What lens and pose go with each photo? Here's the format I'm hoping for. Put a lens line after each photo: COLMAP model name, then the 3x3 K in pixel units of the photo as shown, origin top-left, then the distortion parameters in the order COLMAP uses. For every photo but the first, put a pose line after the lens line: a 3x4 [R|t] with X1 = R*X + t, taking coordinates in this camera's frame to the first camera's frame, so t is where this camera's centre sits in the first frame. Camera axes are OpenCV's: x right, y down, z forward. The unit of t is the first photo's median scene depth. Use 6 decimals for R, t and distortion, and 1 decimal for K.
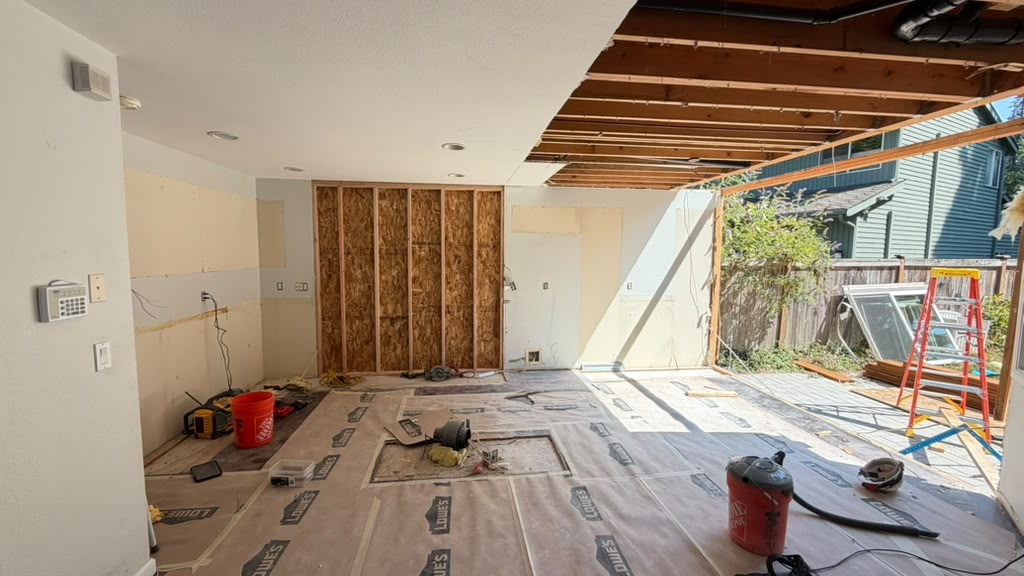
lens RADIAL K [[411.4, 0, 509.3], [0, 411.4, 286.7], [0, 0, 1]] dist [-0.000064, 0.000408]
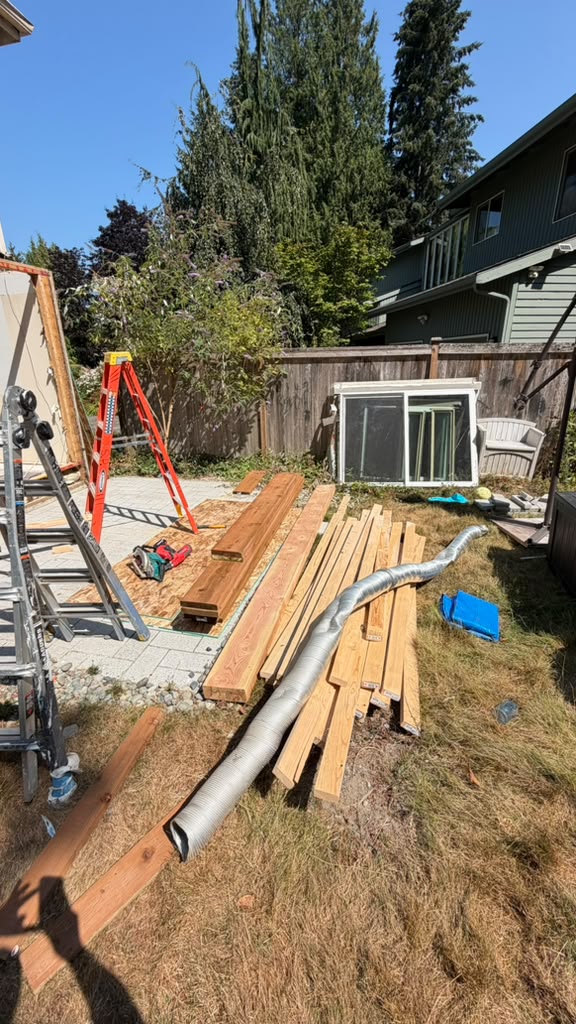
lens RADIAL K [[411.4, 0, 290.2], [0, 411.4, 511.1], [0, 0, 1]] dist [-0.000064, 0.000408]
pose [[0.941531, 0.093480, -0.323698, 0.999622], [-0.003501, 0.963403, 0.268036, 0.023345], [0.336908, -0.251231, 0.907401, 0.178803]]
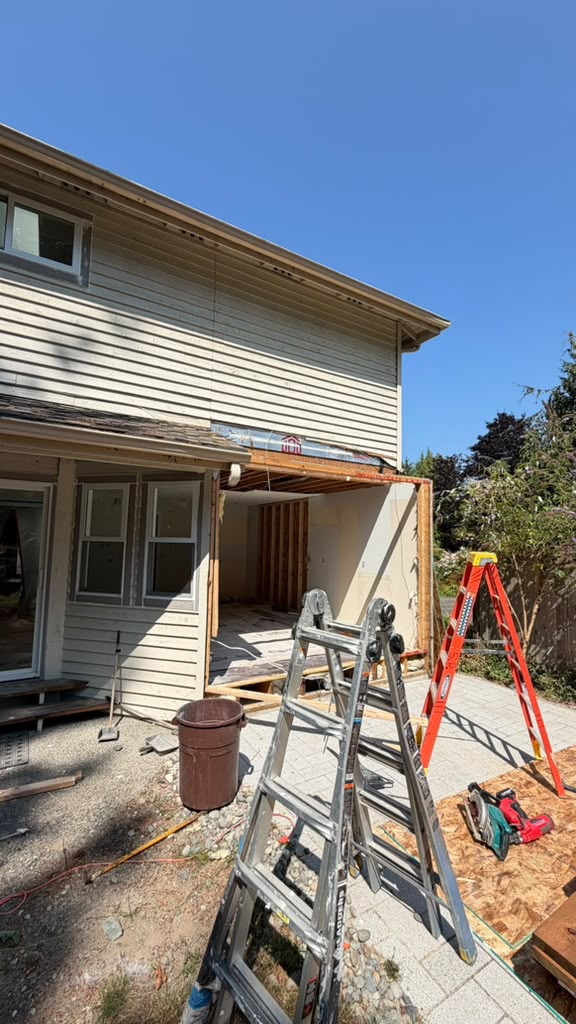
lens RADIAL K [[411.4, 0, 286.9], [0, 411.4, 507.7], [0, 0, 1]] dist [-0.000064, 0.000408]
pose [[0.407308, -0.073715, -0.910311, 0.974669], [-0.094154, 0.988037, -0.122137, 0.001797], [0.908425, 0.135457, 0.395495, 0.201189]]
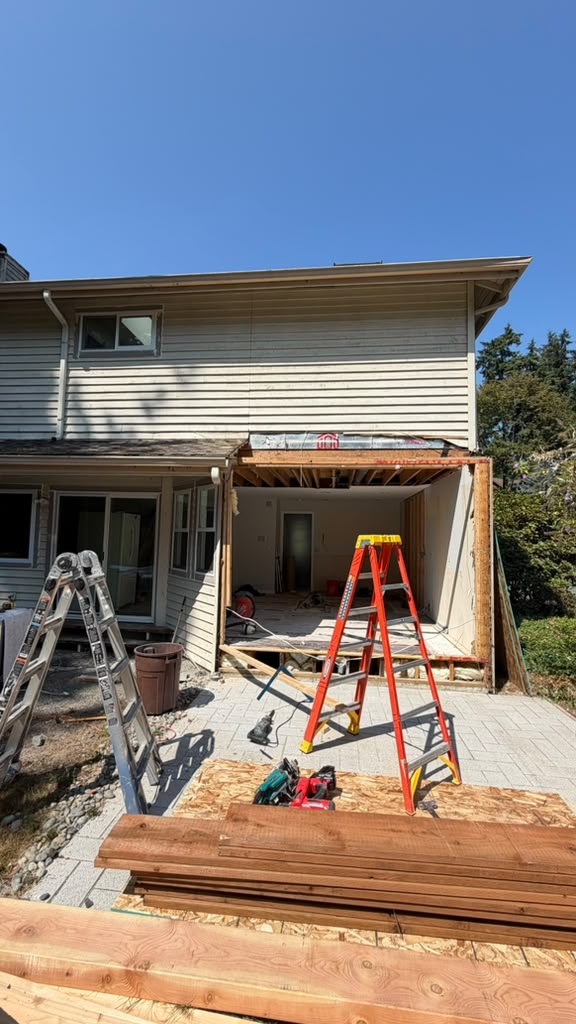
lens RADIAL K [[411.4, 0, 288.2], [0, 411.4, 508.1], [0, 0, 1]] dist [-0.000064, 0.000408]
pose [[-0.224978, -0.084811, -0.970666, 1.079441], [-0.107428, 0.992290, -0.061801, -0.016854], [0.968424, 0.090373, -0.232355, 0.592505]]
